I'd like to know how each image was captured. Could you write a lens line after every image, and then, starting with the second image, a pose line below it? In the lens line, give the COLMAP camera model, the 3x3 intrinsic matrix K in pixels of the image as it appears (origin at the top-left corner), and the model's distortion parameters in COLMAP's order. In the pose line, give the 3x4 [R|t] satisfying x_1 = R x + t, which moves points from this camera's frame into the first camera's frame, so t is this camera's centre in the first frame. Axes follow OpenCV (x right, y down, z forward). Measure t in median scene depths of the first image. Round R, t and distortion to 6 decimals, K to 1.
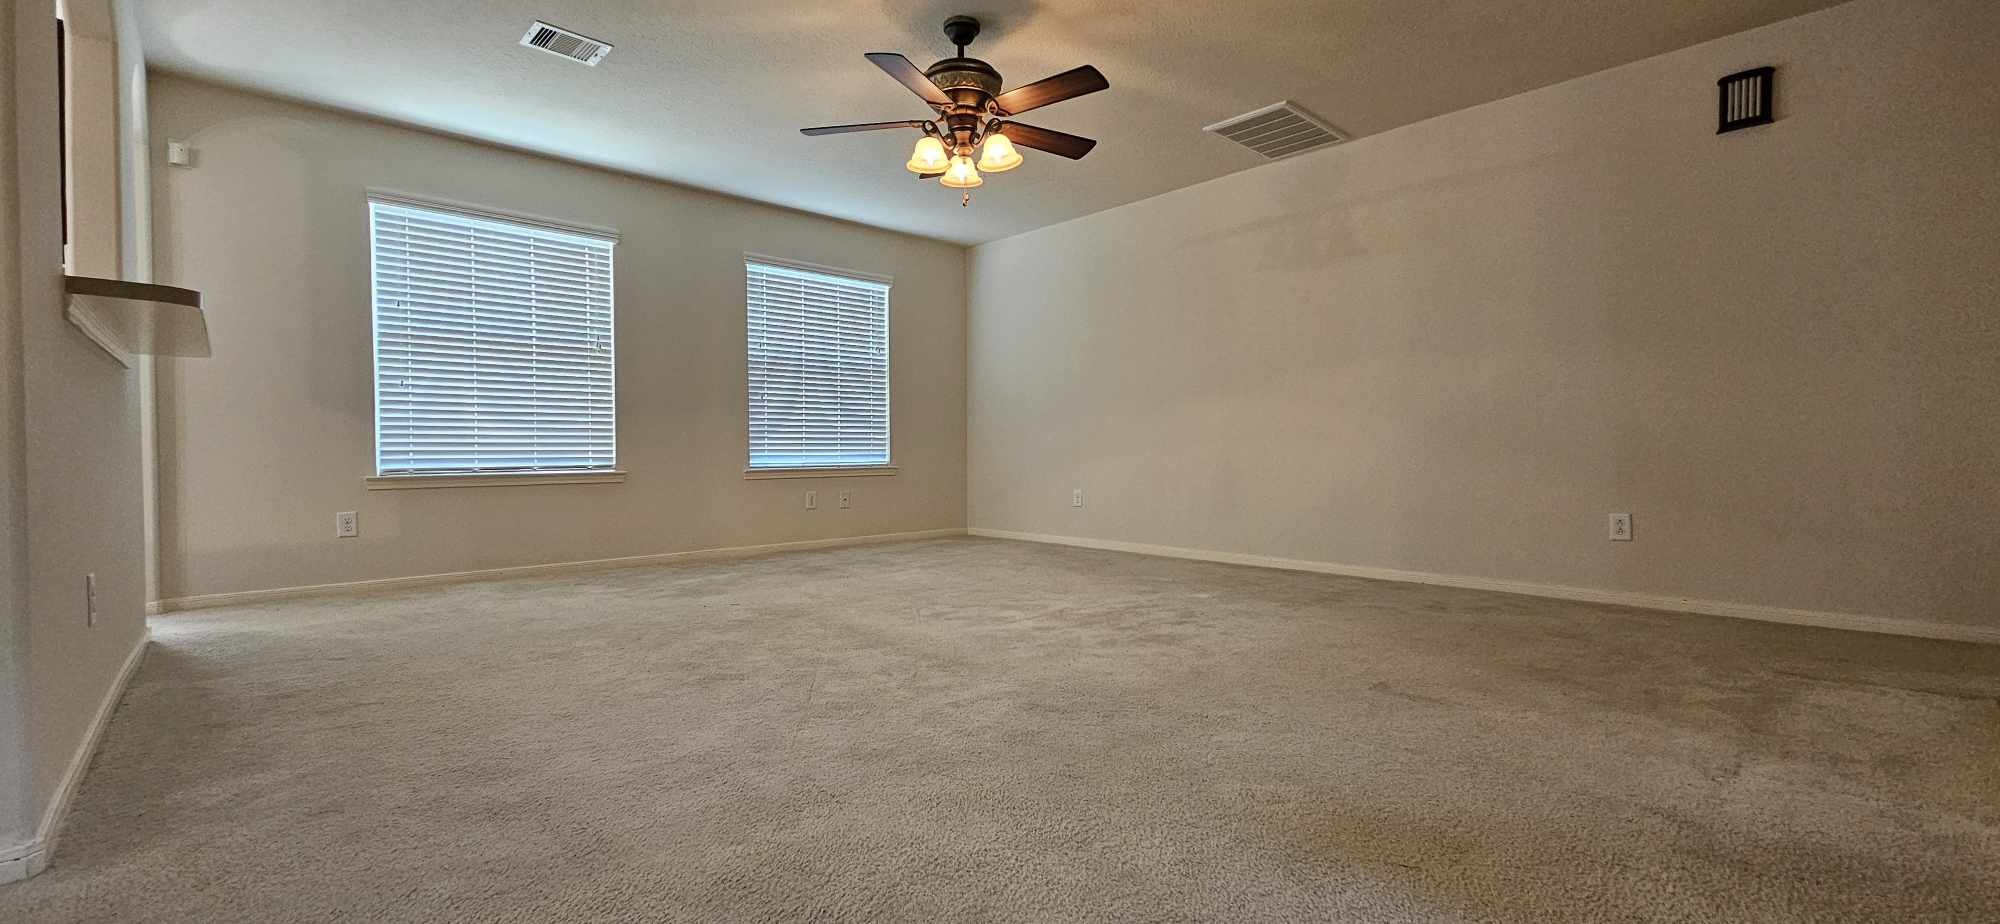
lens RADIAL K [[821.0, 0, 1012.4], [0, 821.0, 468.5], [0, 0, 1]] dist [0.003358, -0.000247]
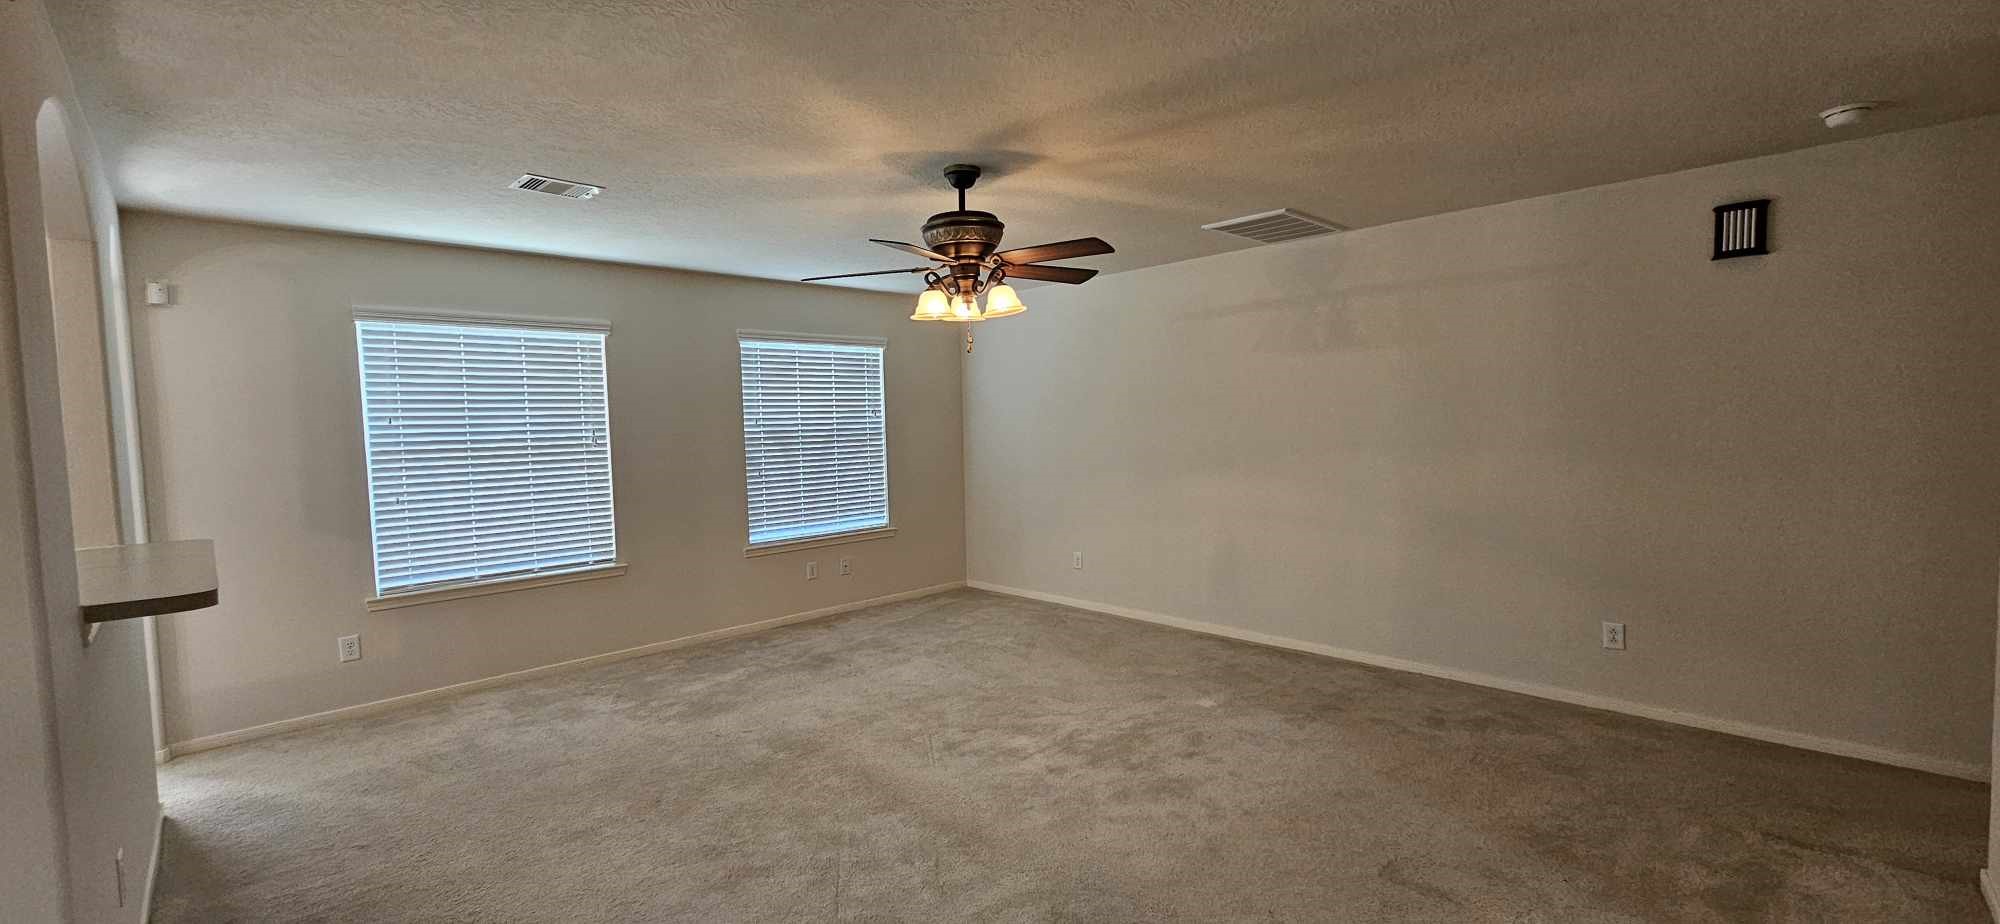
lens RADIAL K [[821.0, 0, 1016.8], [0, 821.0, 474.1], [0, 0, 1]] dist [0.003358, -0.000247]
pose [[0.999571, -0.021526, 0.019848, -0.020672], [0.020686, 0.998921, 0.041587, -0.189225], [-0.020722, -0.041159, 0.998938, -0.001497]]
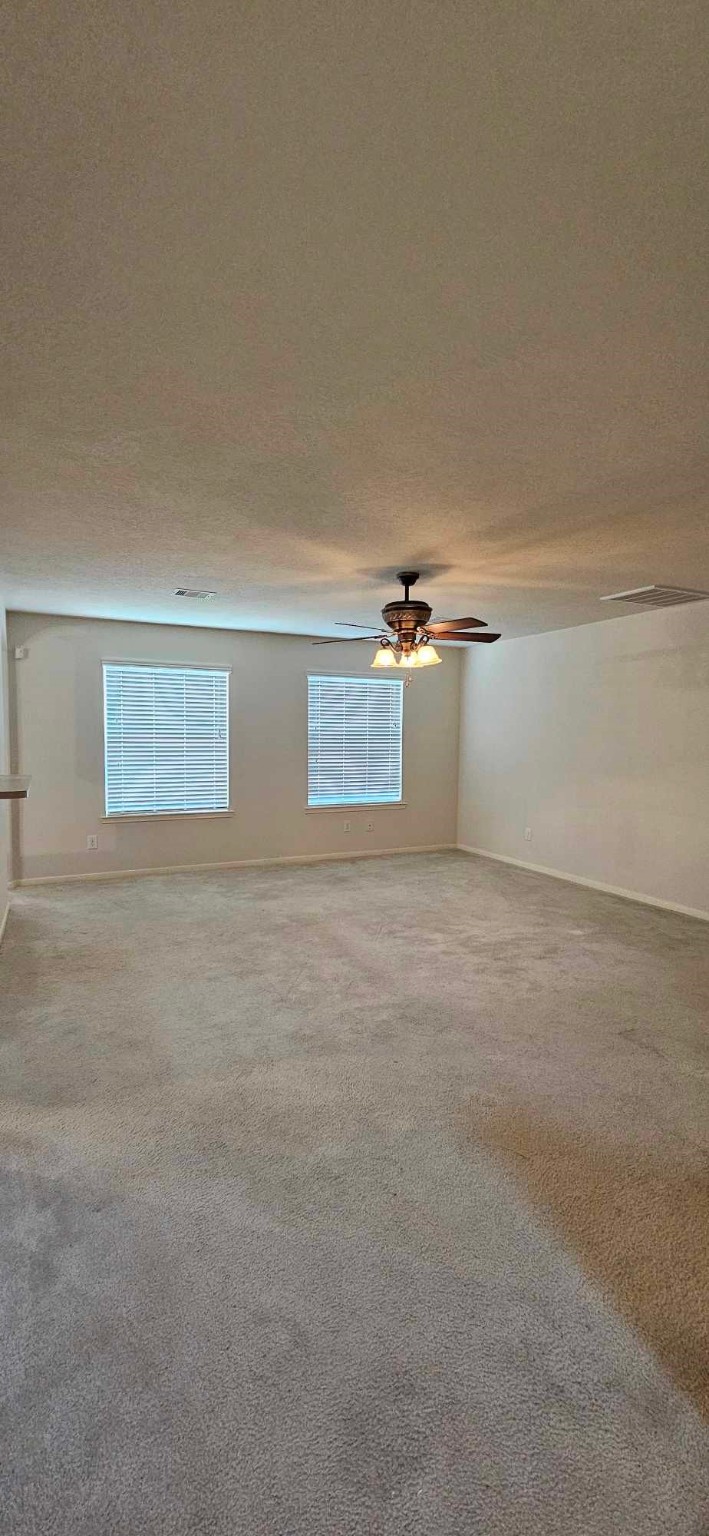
lens RADIAL K [[630.5, 0, 356.3], [0, 630.5, 778.0], [0, 0, 1]] dist [0.003358, -0.000247]
pose [[0.954049, 0.034980, -0.297603, 0.195264], [-0.021677, 0.998618, 0.047885, -0.177568], [0.298867, -0.039234, 0.953488, -0.190220]]
